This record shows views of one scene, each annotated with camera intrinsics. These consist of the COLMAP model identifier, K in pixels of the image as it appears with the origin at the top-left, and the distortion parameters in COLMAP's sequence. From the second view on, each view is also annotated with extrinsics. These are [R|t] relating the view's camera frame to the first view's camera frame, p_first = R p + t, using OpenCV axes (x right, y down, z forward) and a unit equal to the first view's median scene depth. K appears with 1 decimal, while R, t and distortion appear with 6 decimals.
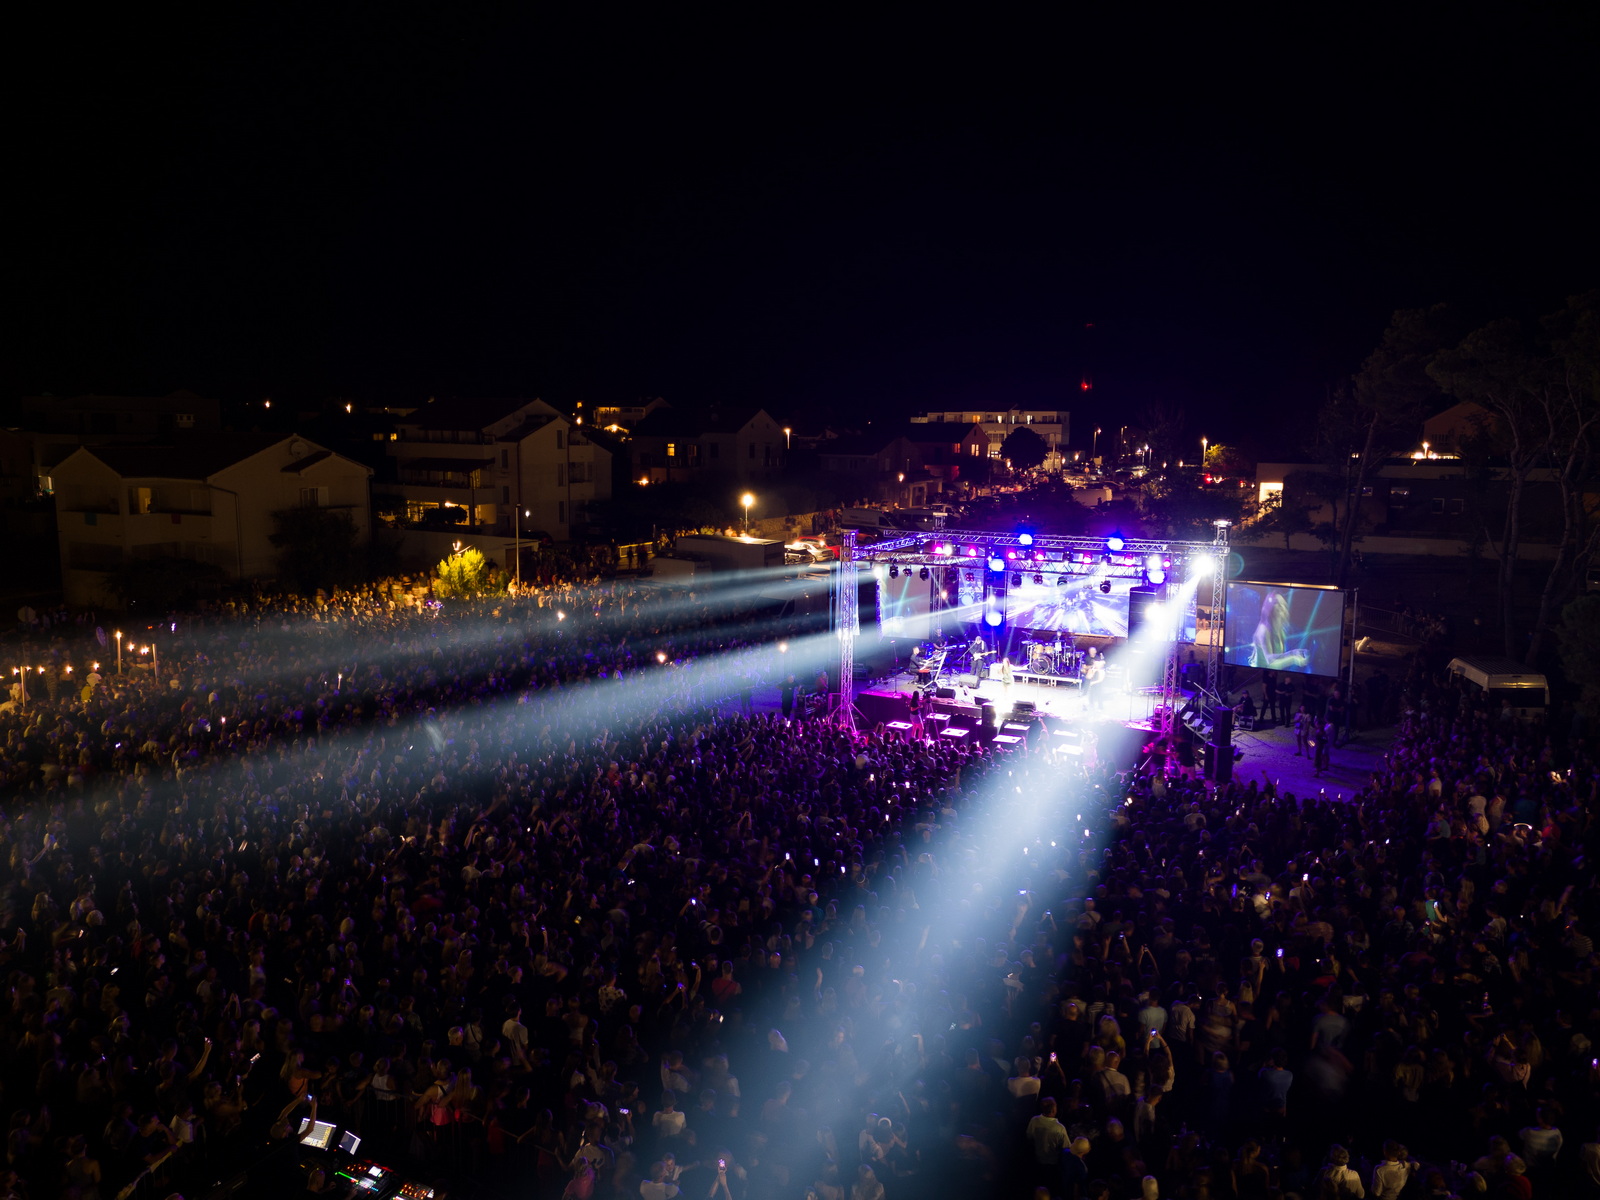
lens RADIAL K [[1173.6, 0, 800.0], [0, 1173.6, 600.0], [0, 0, 1]] dist [0.083880, -0.076744]
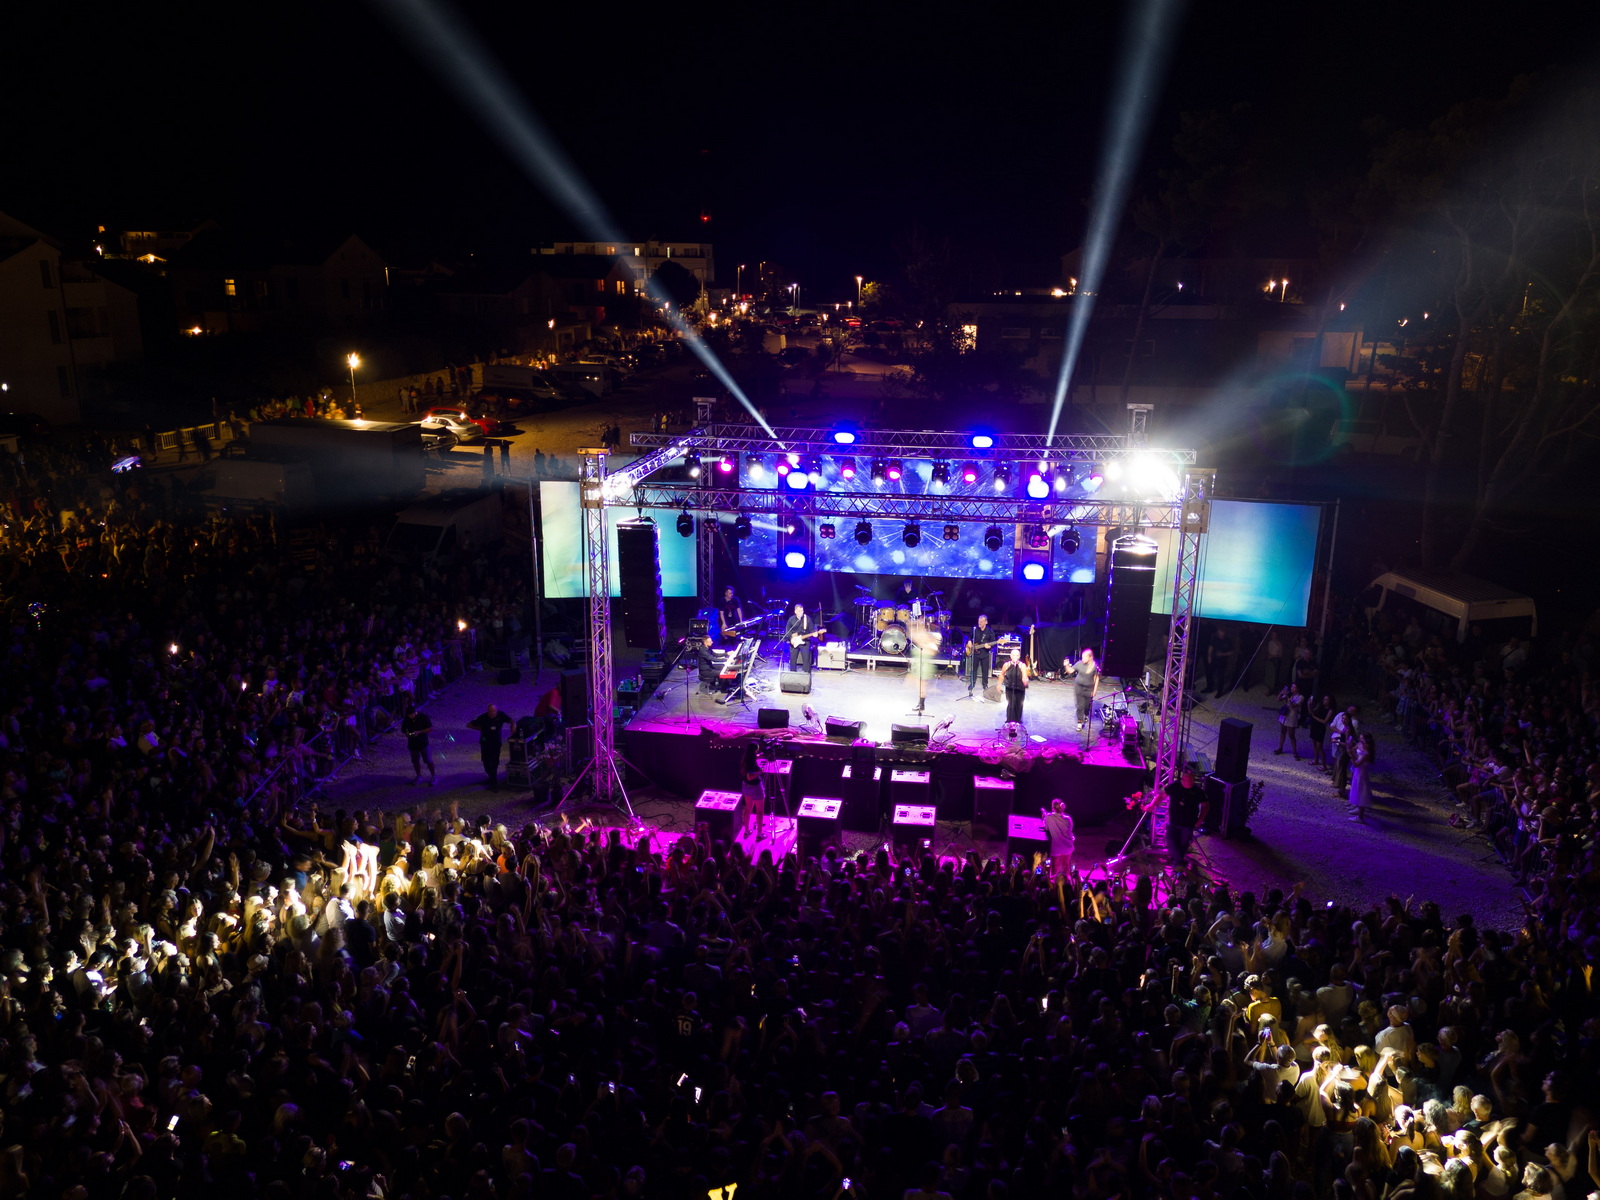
lens RADIAL K [[1173.6, 0, 800.0], [0, 1173.6, 600.0], [0, 0, 1]] dist [0.083880, -0.076744]
pose [[0.949213, -0.087449, 0.302237, -0.021112], [0.046587, 0.989074, 0.139868, -0.034916], [-0.311166, -0.118684, 0.942916, 0.247825]]
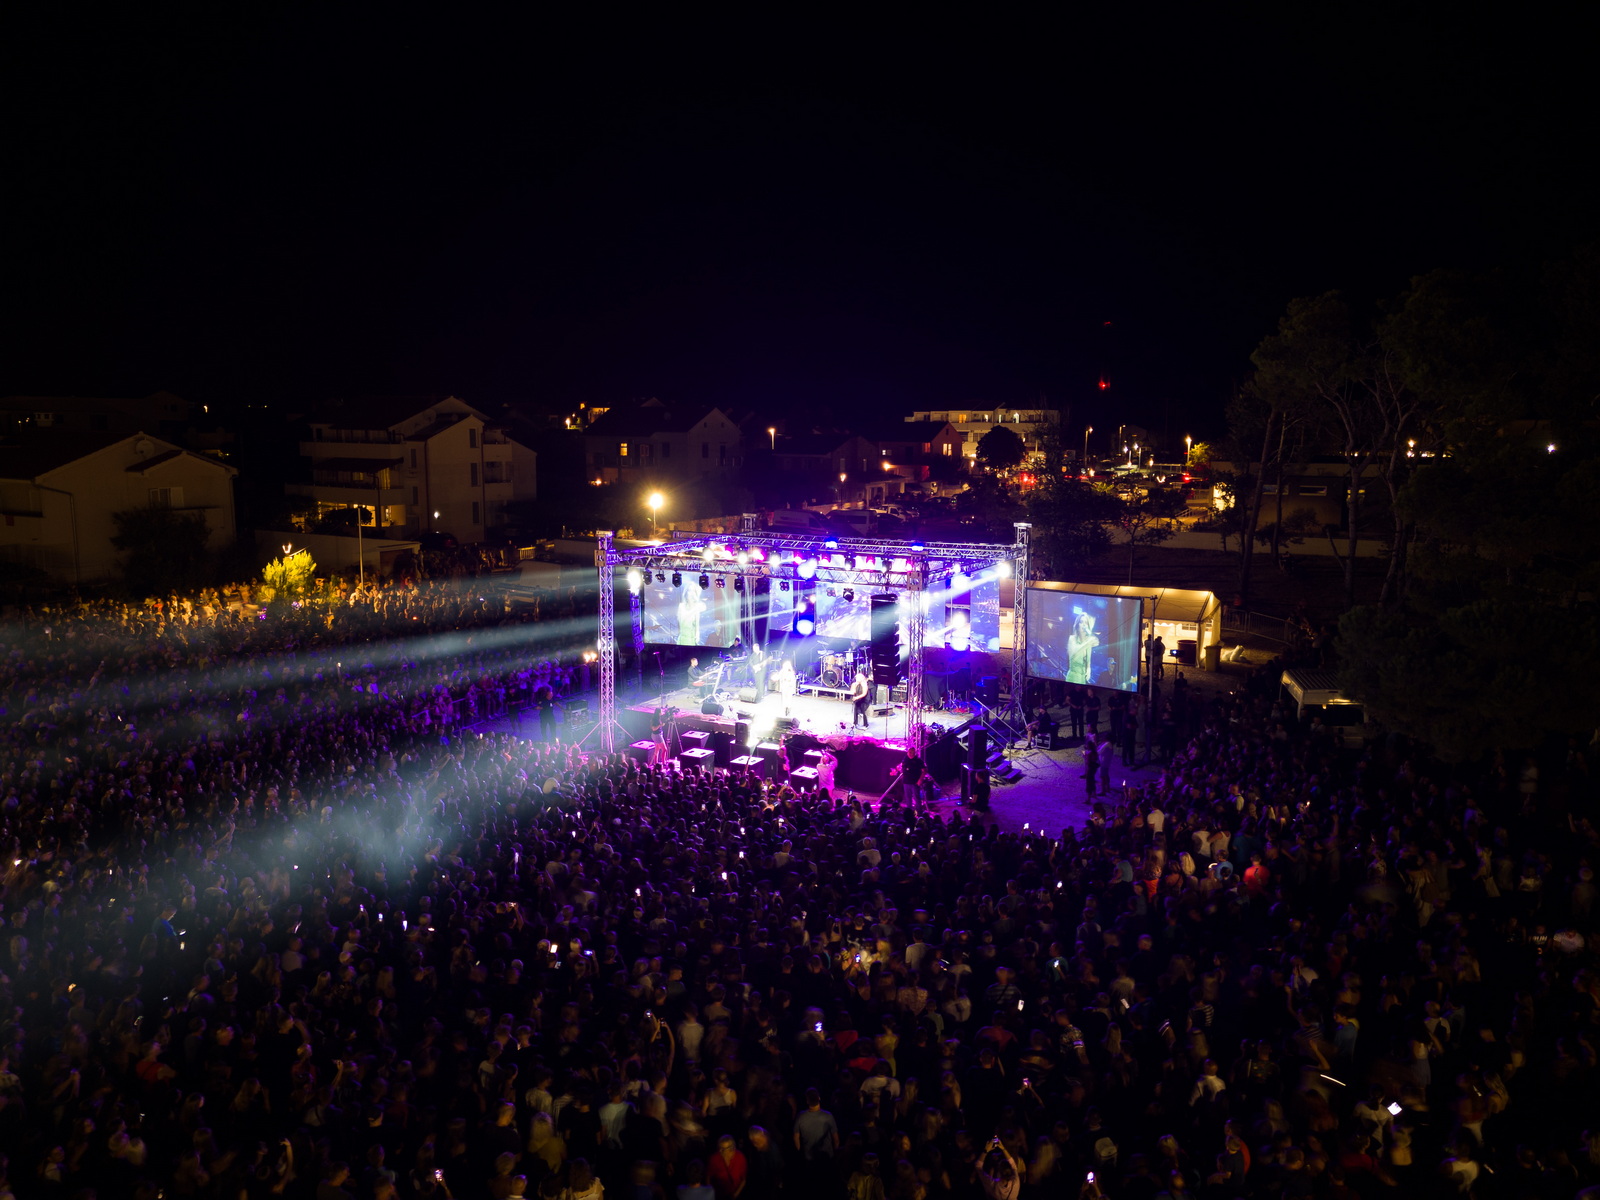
lens RADIAL K [[1173.6, 0, 800.0], [0, 1173.6, 600.0], [0, 0, 1]] dist [0.083880, -0.076744]
pose [[0.999585, 0.000586, -0.028787, 0.123600], [-0.000612, 0.999999, -0.000894, -0.003031], [0.028787, 0.000911, 0.999585, 0.044649]]
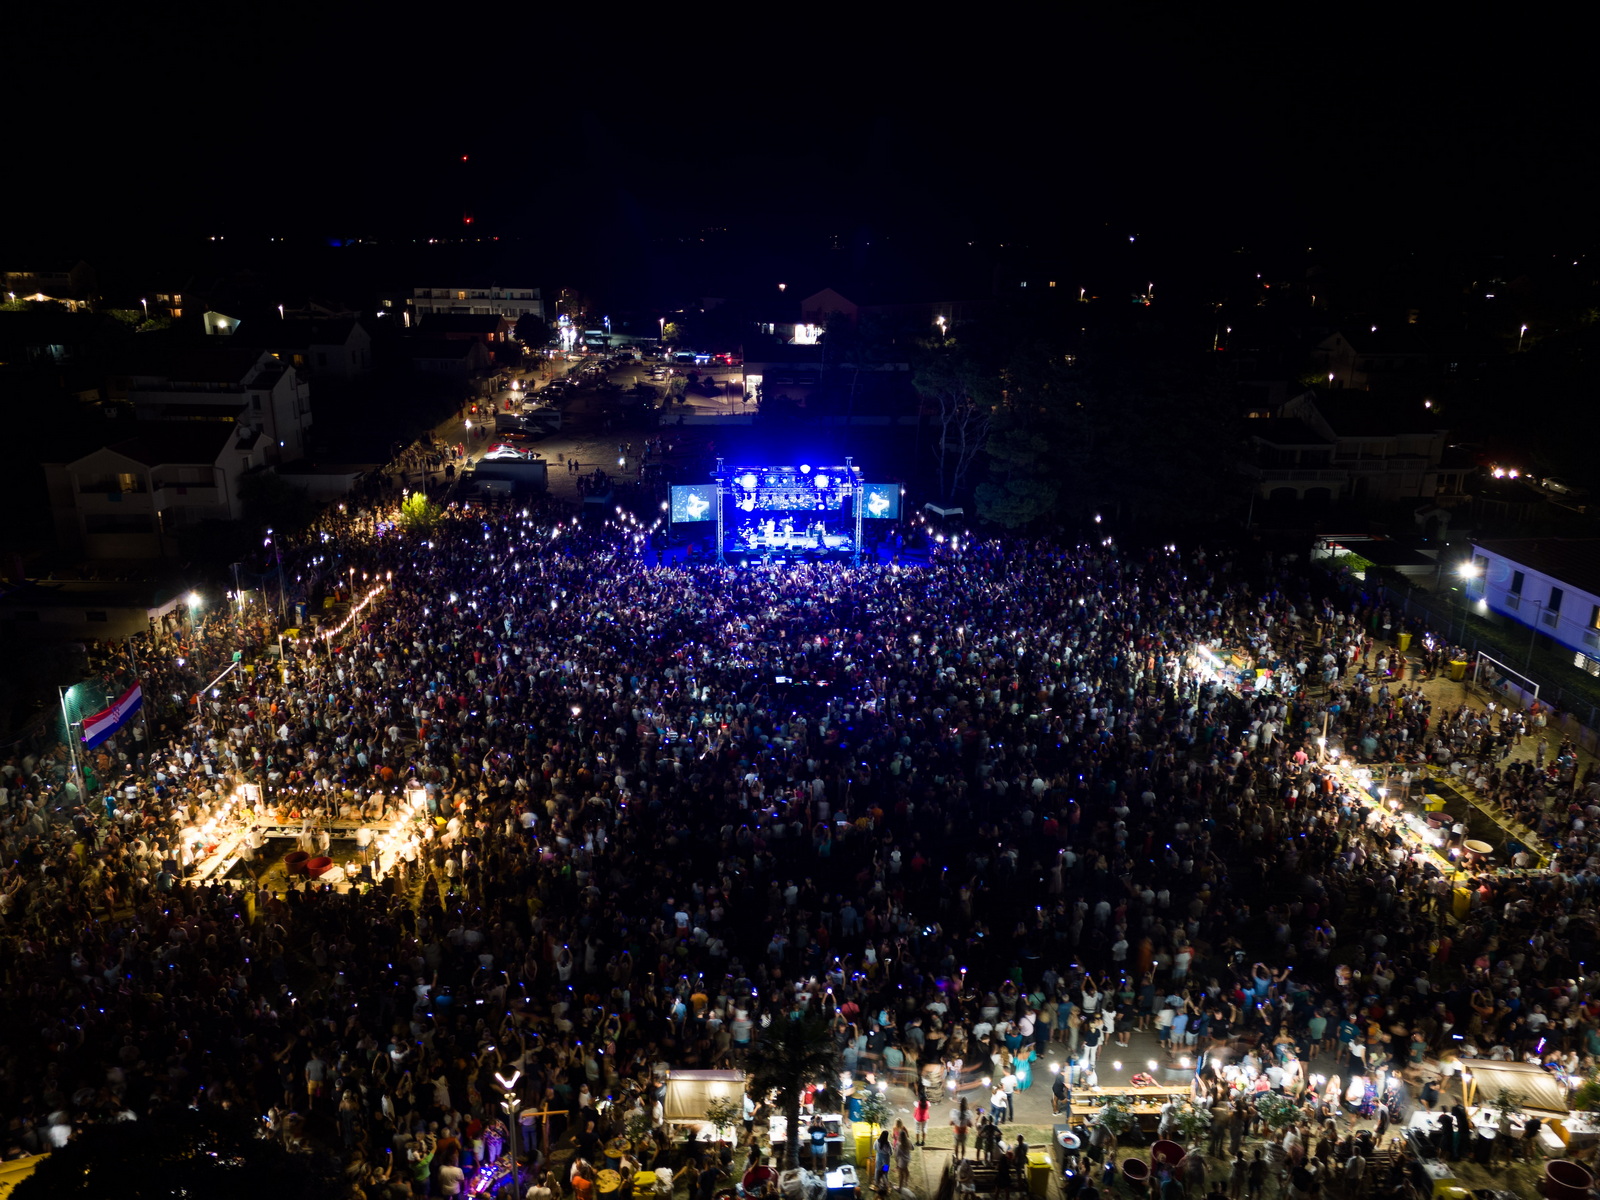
lens RADIAL K [[1165.3, 0, 801.1], [0, 1165.3, 642.7], [0, 0, 1]] dist [0.068476, -0.073798]
pose [[0.856743, -0.171138, 0.486521, -0.533783], [0.074247, 0.974440, 0.212023, -0.120299], [-0.510371, -0.145527, 0.847551, -0.561131]]
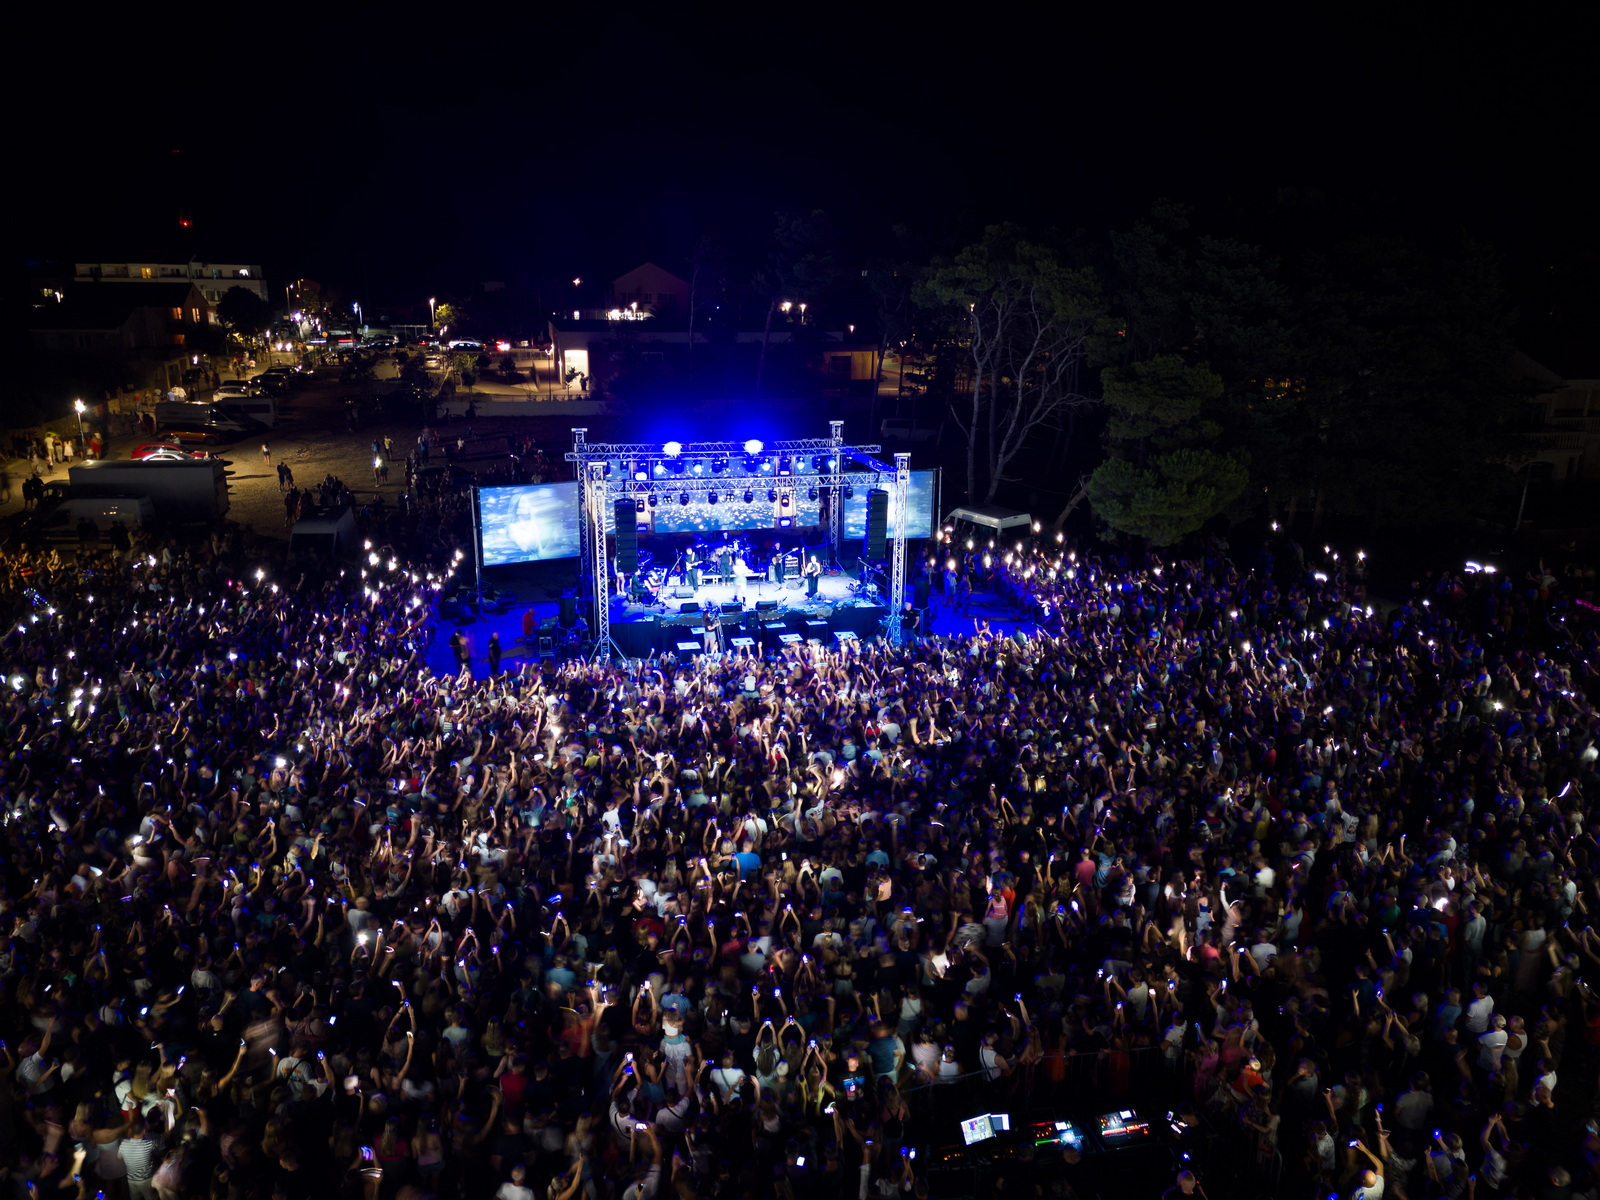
lens RADIAL K [[1173.6, 0, 800.0], [0, 1173.6, 600.0], [0, 0, 1]] dist [0.083880, -0.076744]
pose [[0.747943, -0.182407, 0.638207, -0.267737], [0.098330, 0.981339, 0.165241, -0.052038], [-0.656439, -0.060835, 0.751922, 0.077058]]
